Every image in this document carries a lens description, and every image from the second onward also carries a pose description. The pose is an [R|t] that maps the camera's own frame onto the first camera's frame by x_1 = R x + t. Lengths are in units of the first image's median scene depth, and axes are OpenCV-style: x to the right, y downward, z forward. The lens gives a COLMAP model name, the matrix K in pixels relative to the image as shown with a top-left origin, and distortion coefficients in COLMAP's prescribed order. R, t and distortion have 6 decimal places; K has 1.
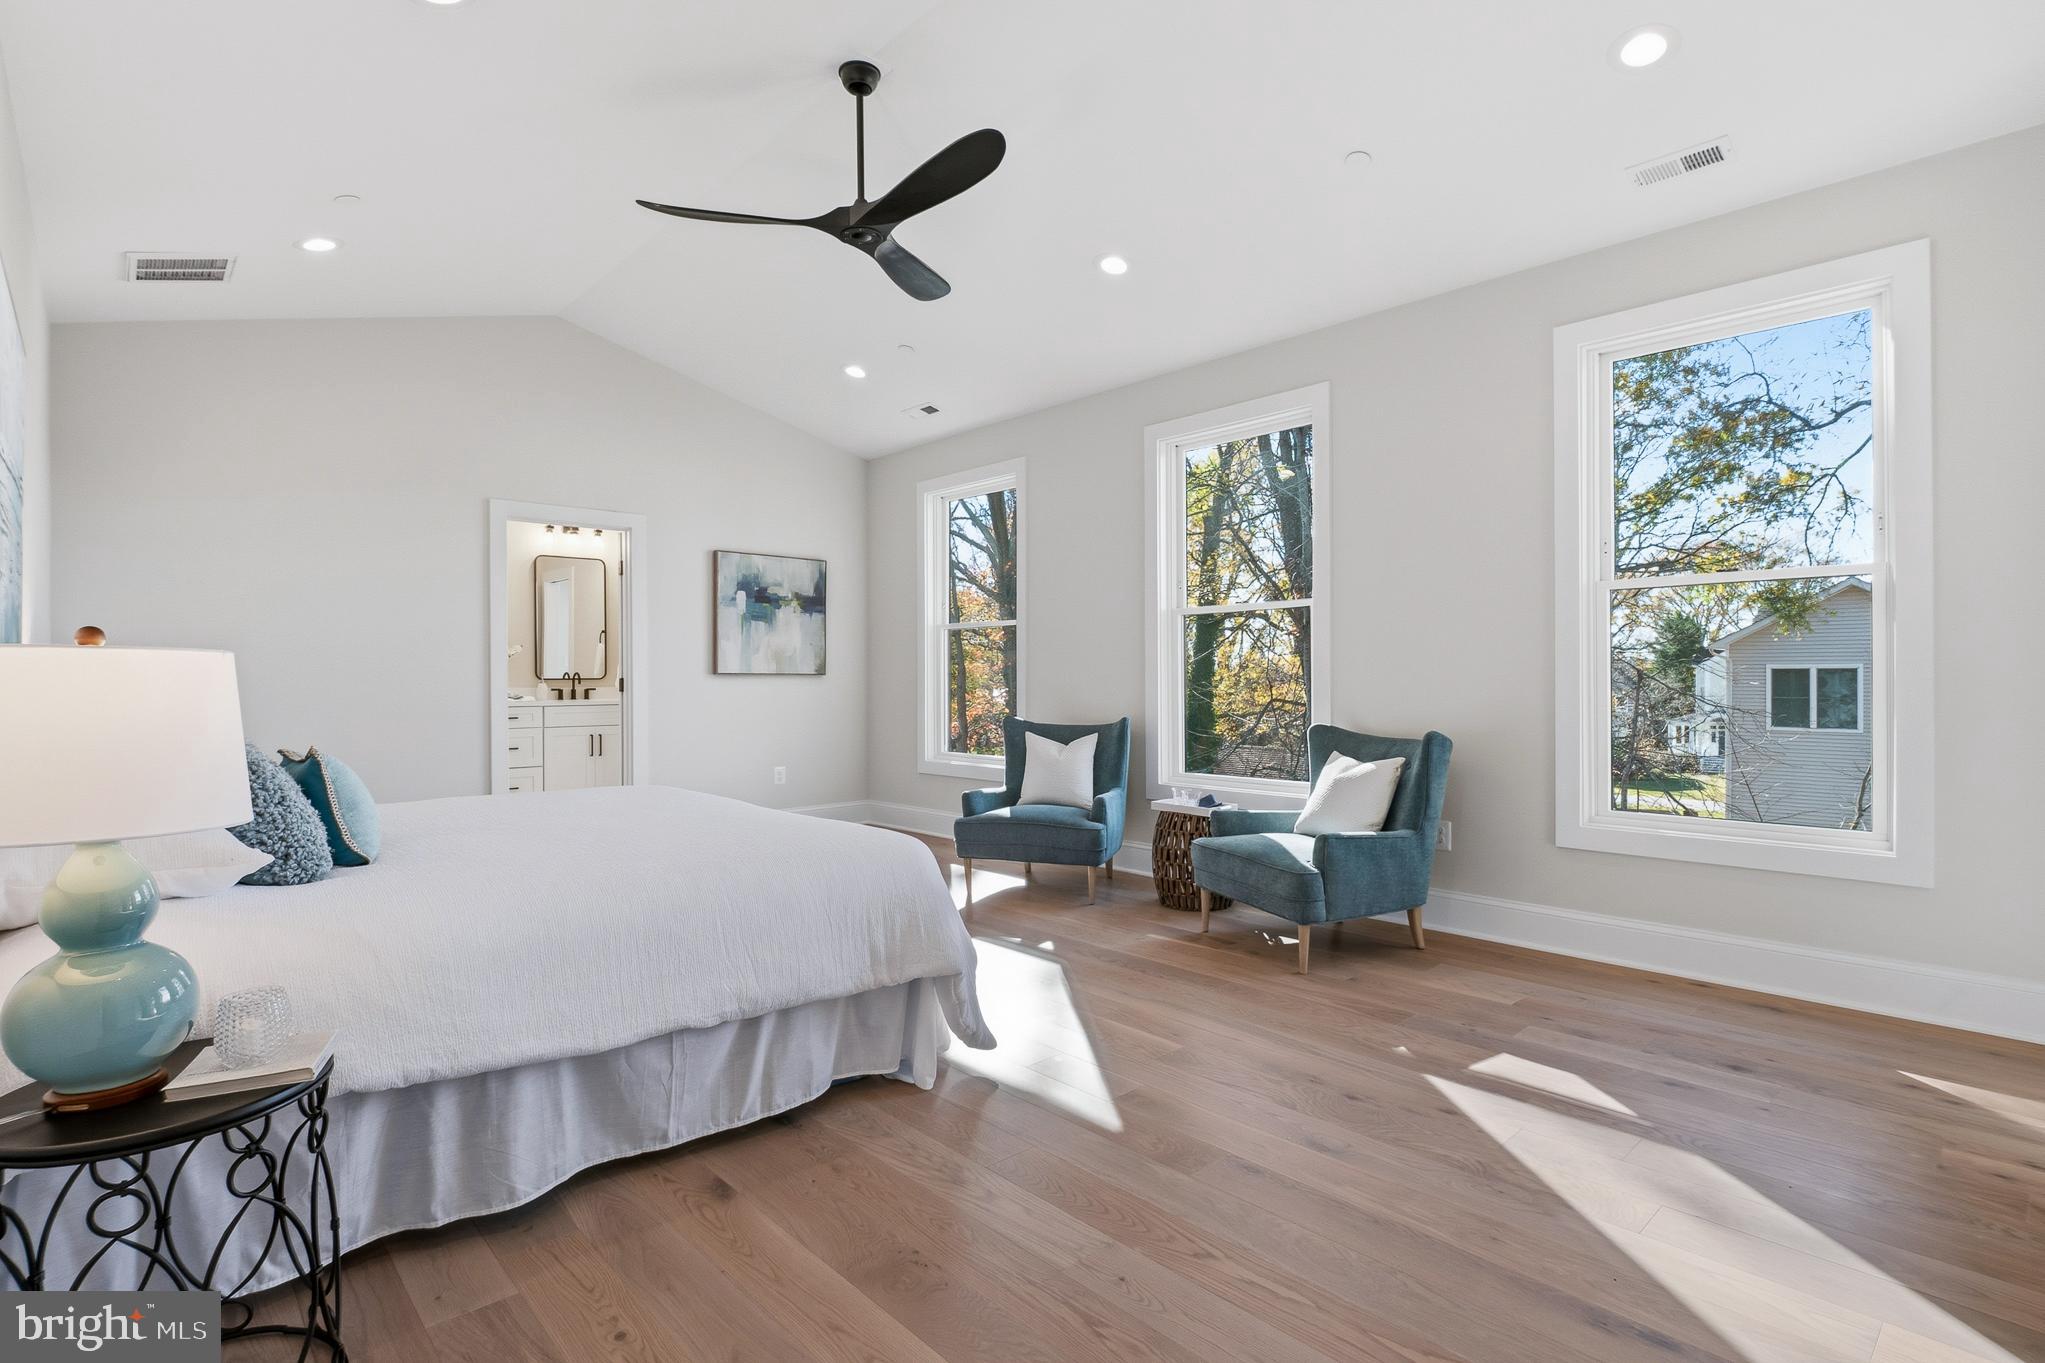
lens RADIAL K [[987.6, 0, 1018.0], [0, 987.6, 674.4], [0, 0, 1]] dist [0.001755, -0.013213]
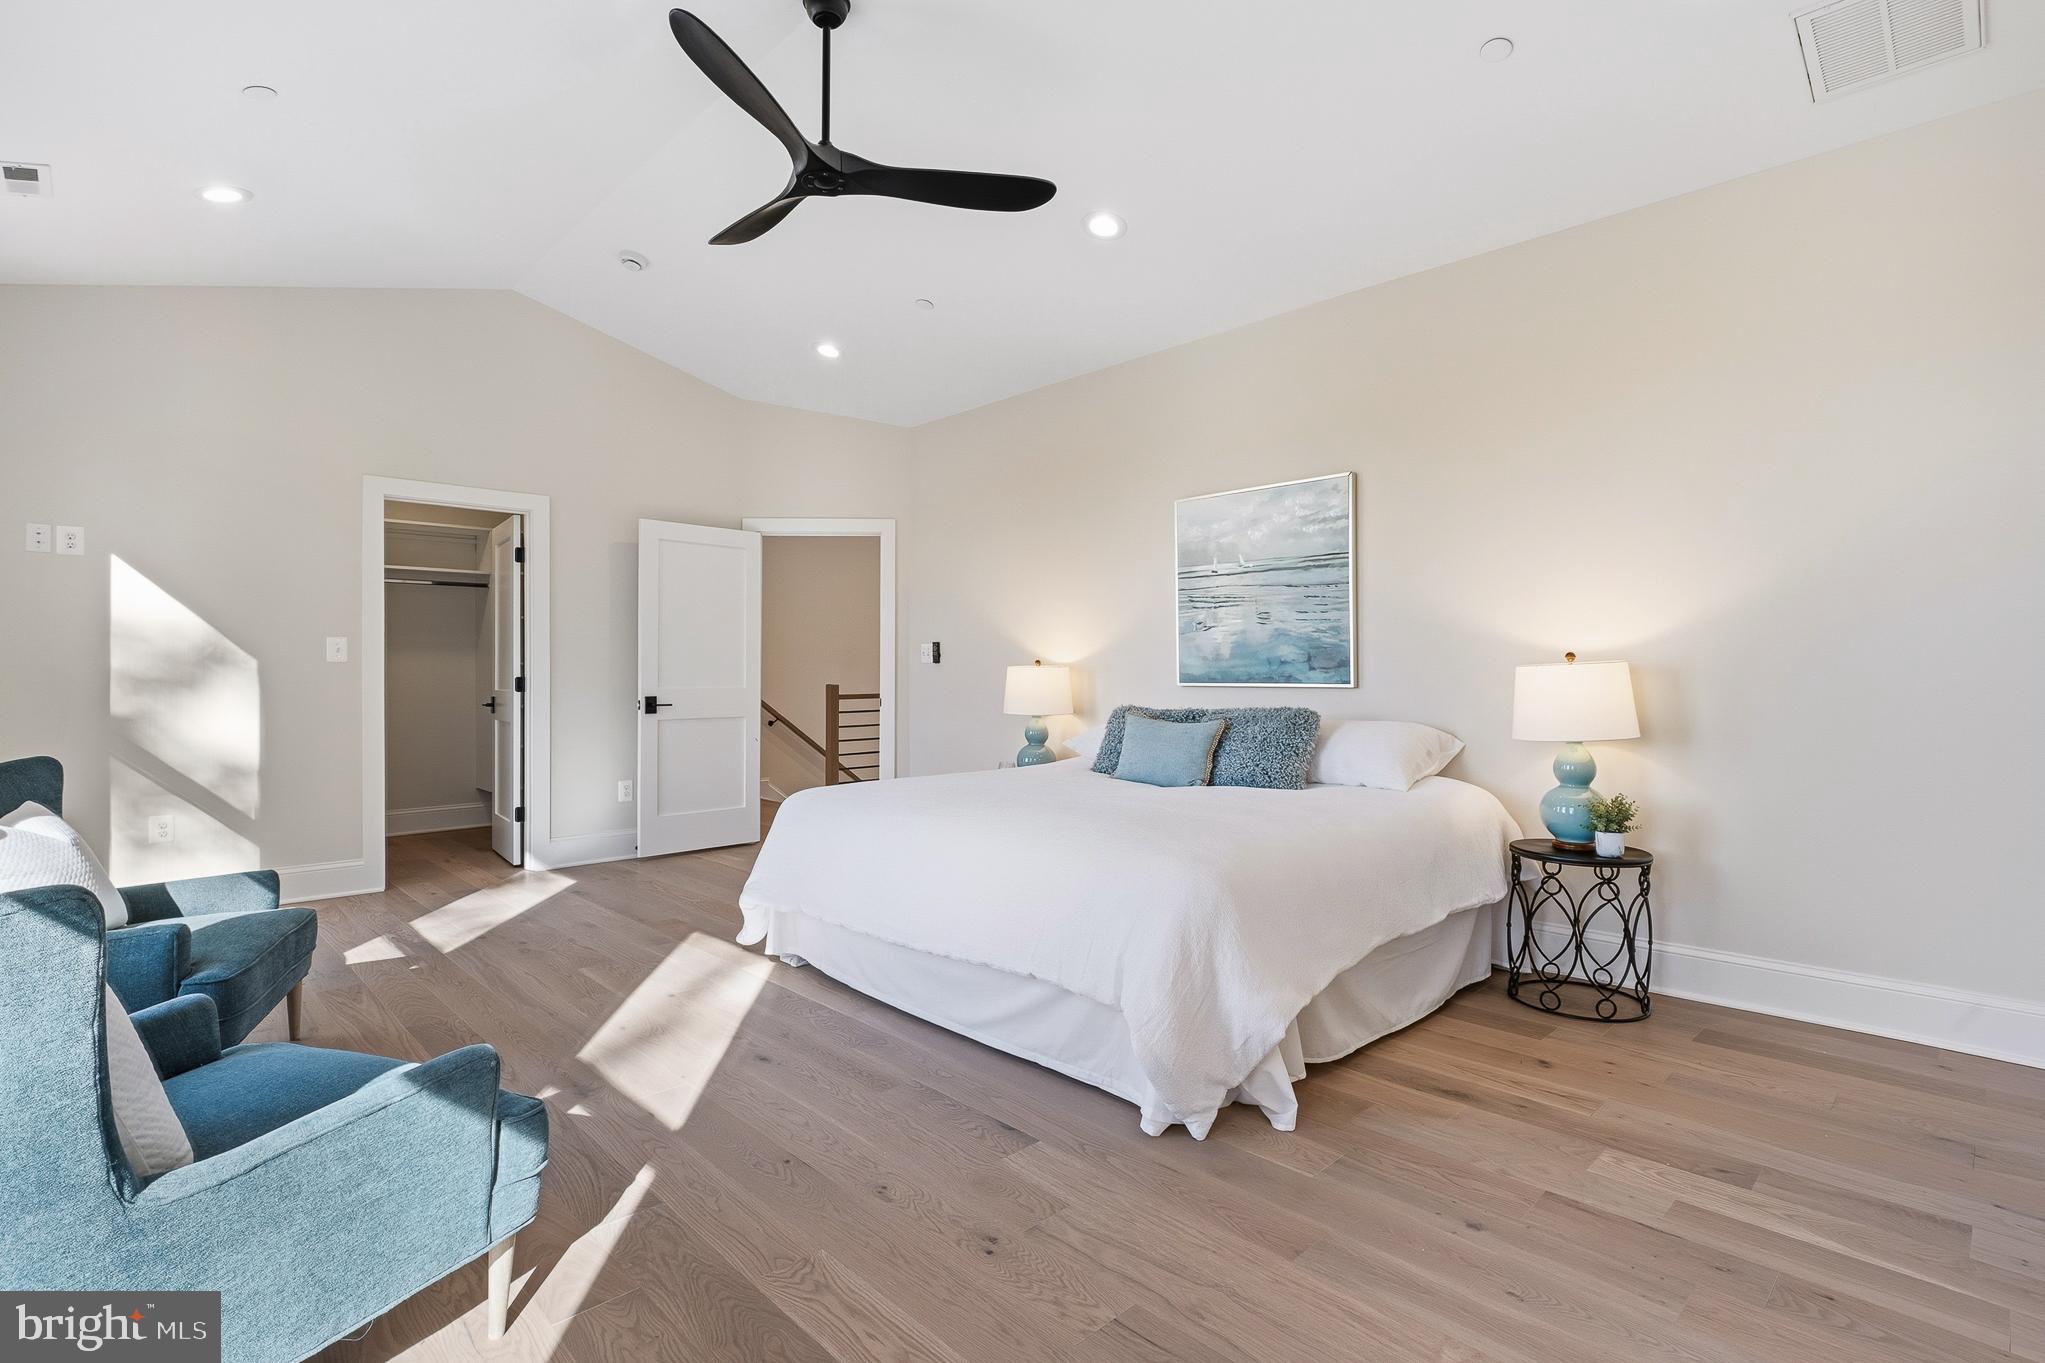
lens RADIAL K [[974.1, 0, 1015.7], [0, 974.1, 670.2], [0, 0, 1]] dist [-0.002816, -0.001070]
pose [[-0.999759, 0.007454, -0.020651, -0.202988], [0.007591, 0.999950, -0.006557, 0.003723], [0.020601, -0.006712, -0.999765, 1.243501]]
